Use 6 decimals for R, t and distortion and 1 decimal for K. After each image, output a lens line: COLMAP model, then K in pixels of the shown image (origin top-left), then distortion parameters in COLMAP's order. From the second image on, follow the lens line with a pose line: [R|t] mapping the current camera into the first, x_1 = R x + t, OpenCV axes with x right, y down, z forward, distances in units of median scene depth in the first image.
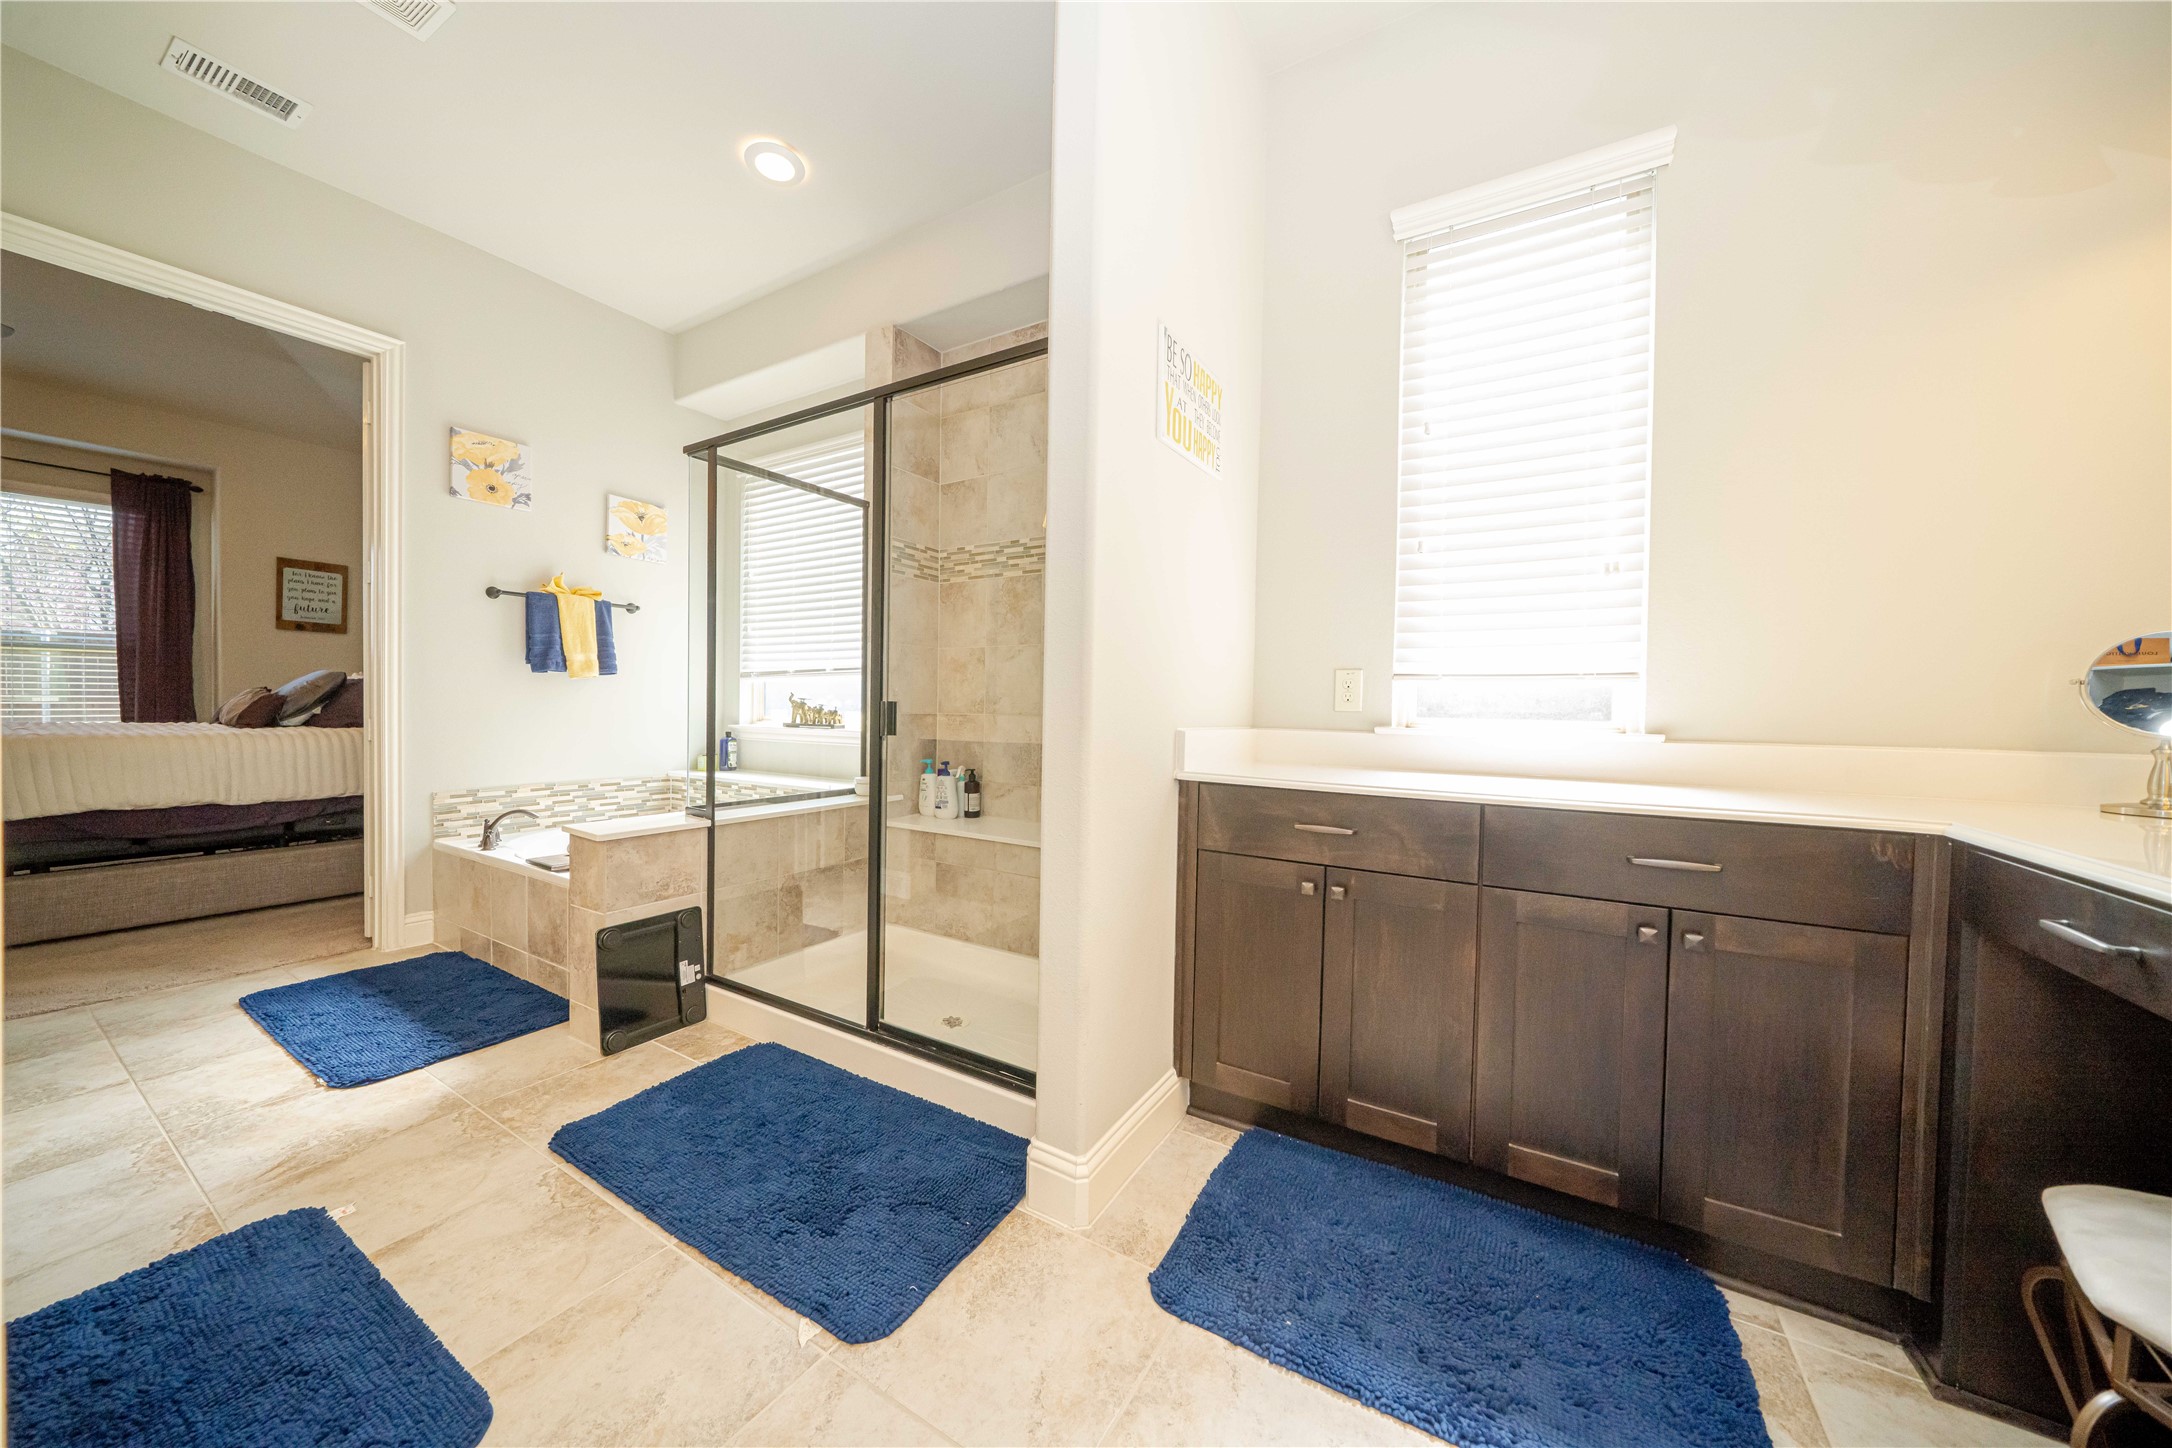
lens RADIAL K [[738.6, 0, 1075.3], [0, 738.6, 718.6], [0, 0, 1]] dist [-0.005740, 0.000303]
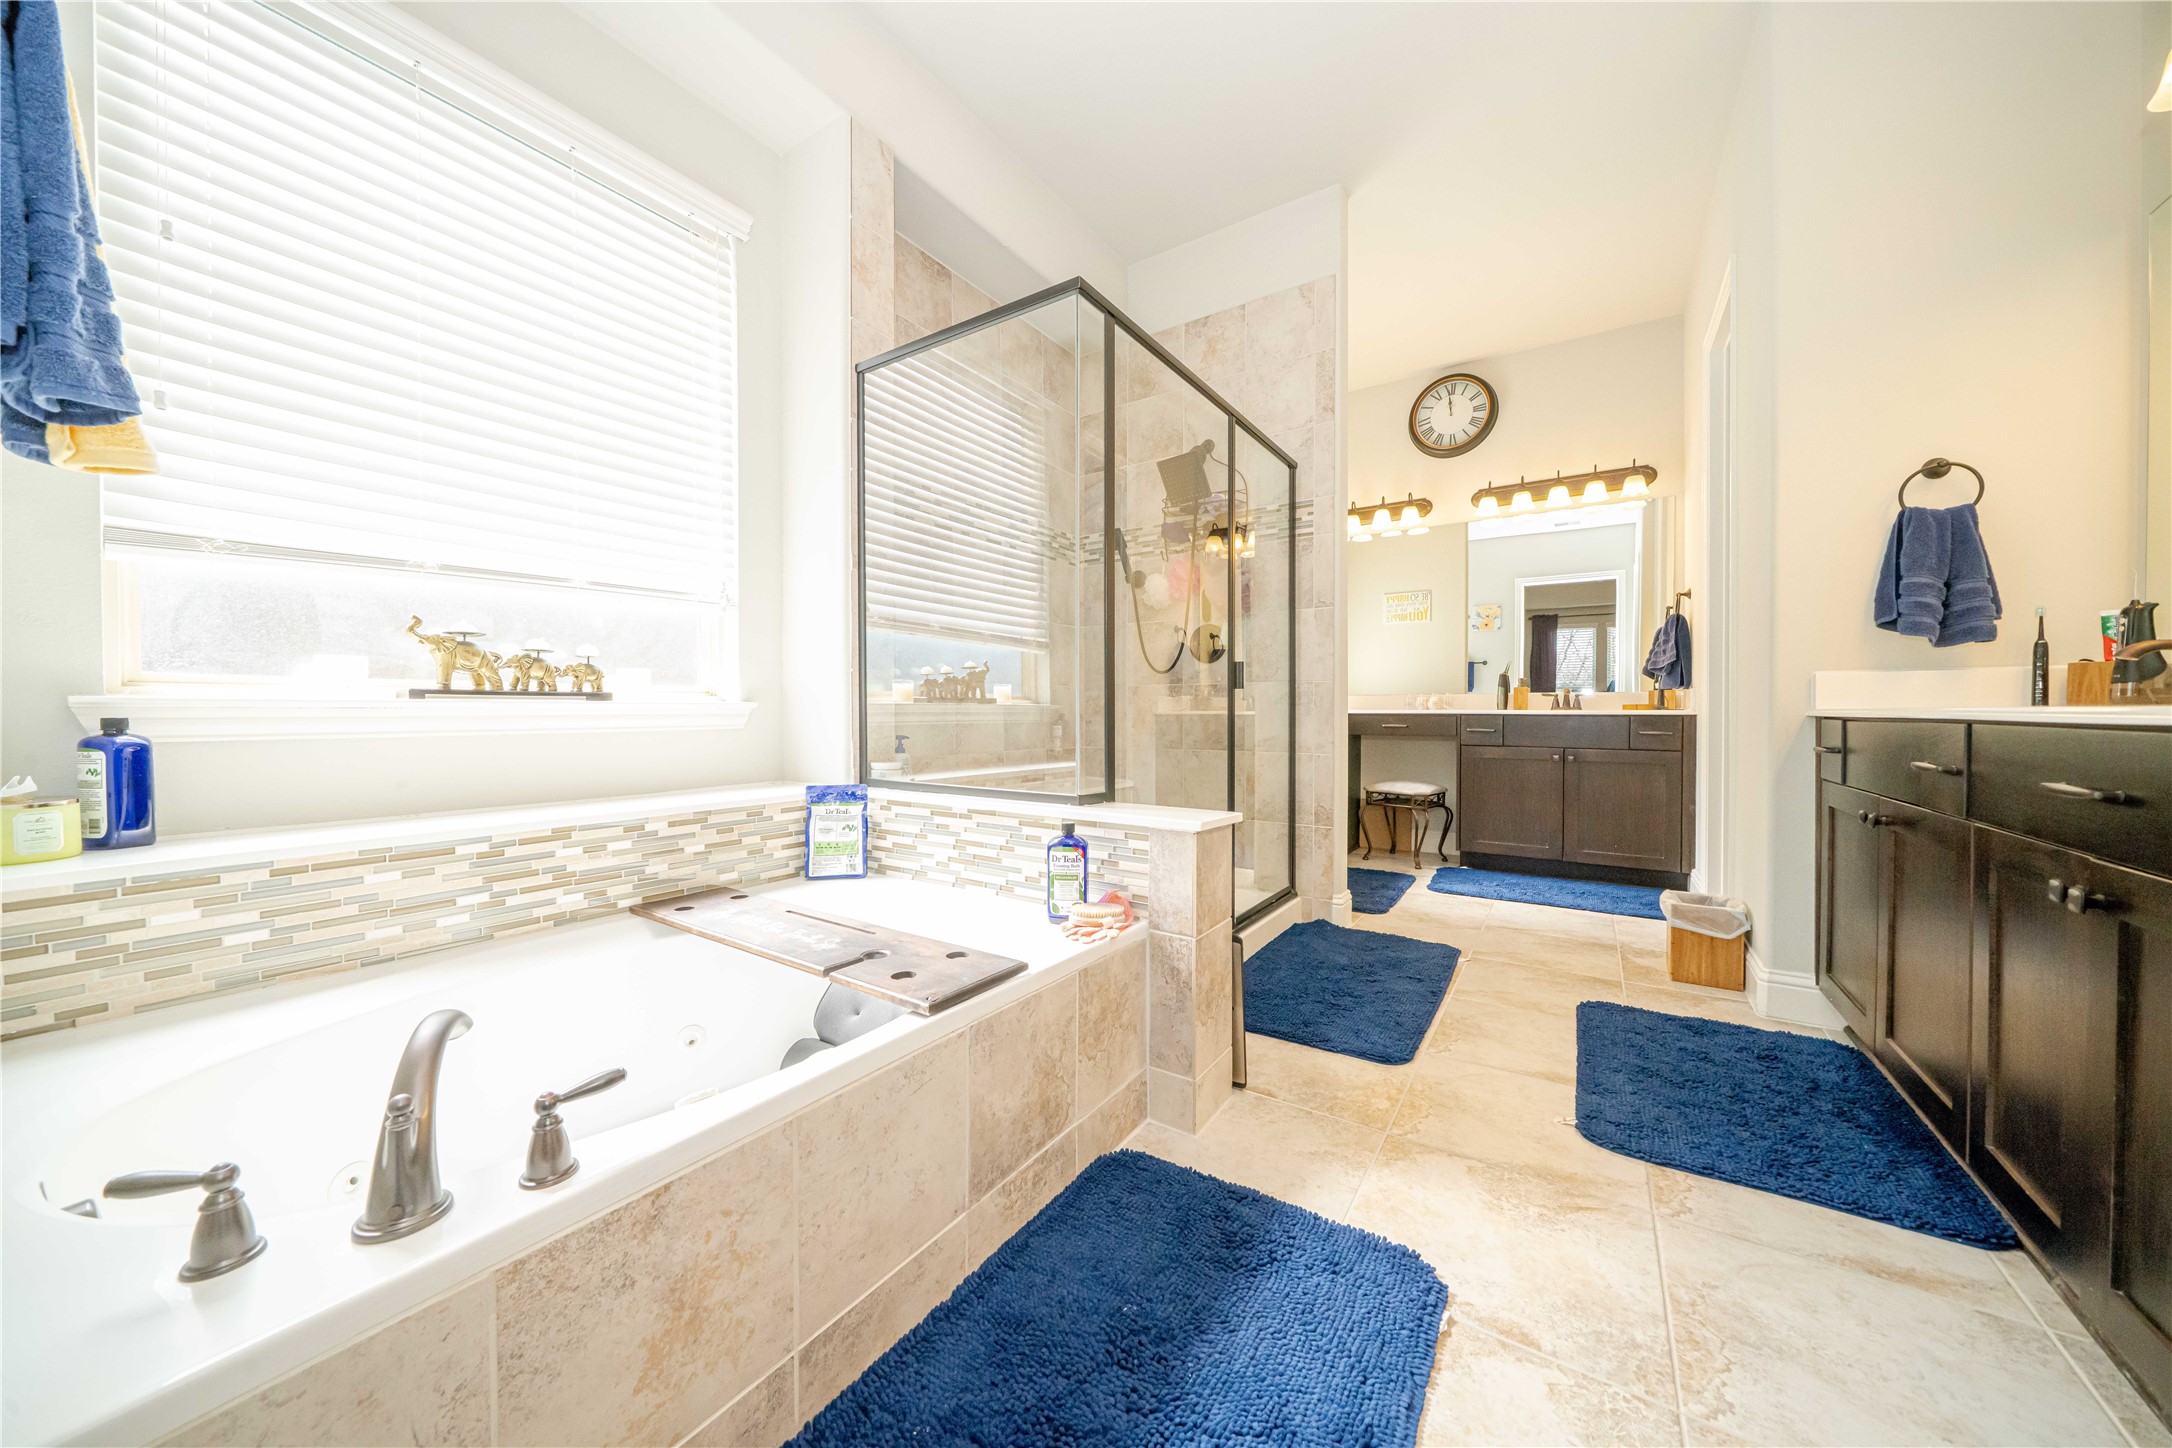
lens RADIAL K [[738.6, 0, 1079.8], [0, 738.6, 720.7], [0, 0, 1]] dist [-0.005740, 0.000303]
pose [[0.050442, -0.034816, 0.998120, -1.659719], [0.015069, 0.999305, 0.034095, 0.032616], [-0.998613, 0.013321, 0.050931, 1.307565]]
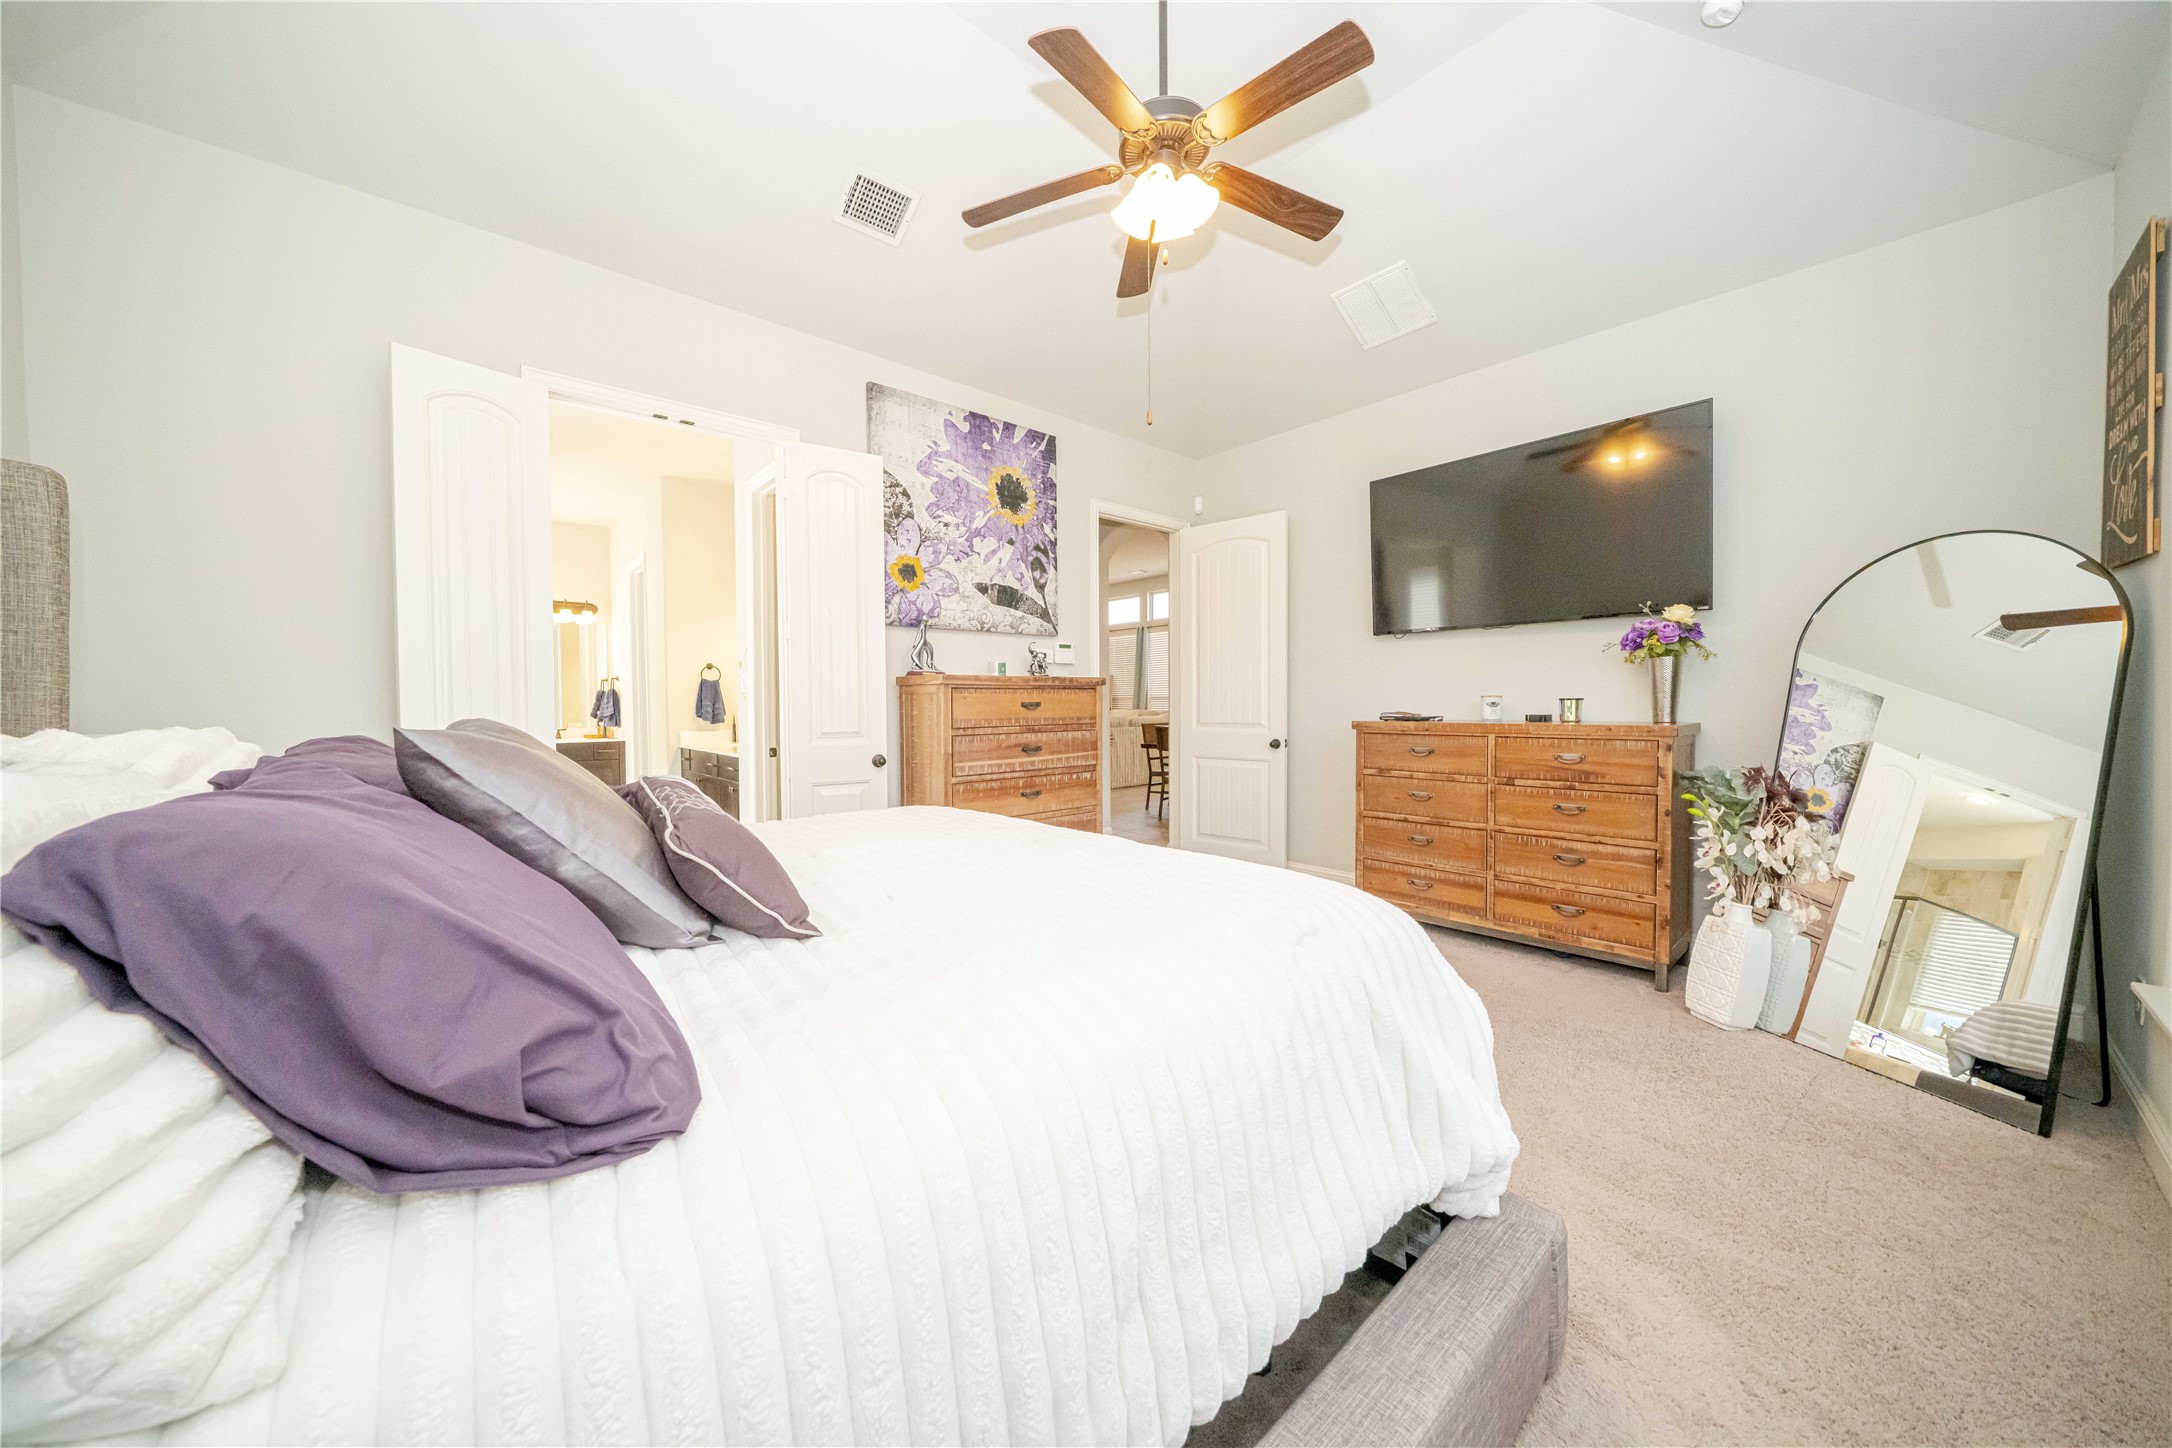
lens RADIAL K [[738.6, 0, 1089.1], [0, 738.6, 721.0], [0, 0, 1]] dist [-0.005740, 0.000303]
pose [[-0.955779, -0.017497, 0.293564, -3.159208], [-0.005518, 0.999120, 0.041584, -0.183118], [-0.294033, 0.038125, -0.955035, 2.817552]]
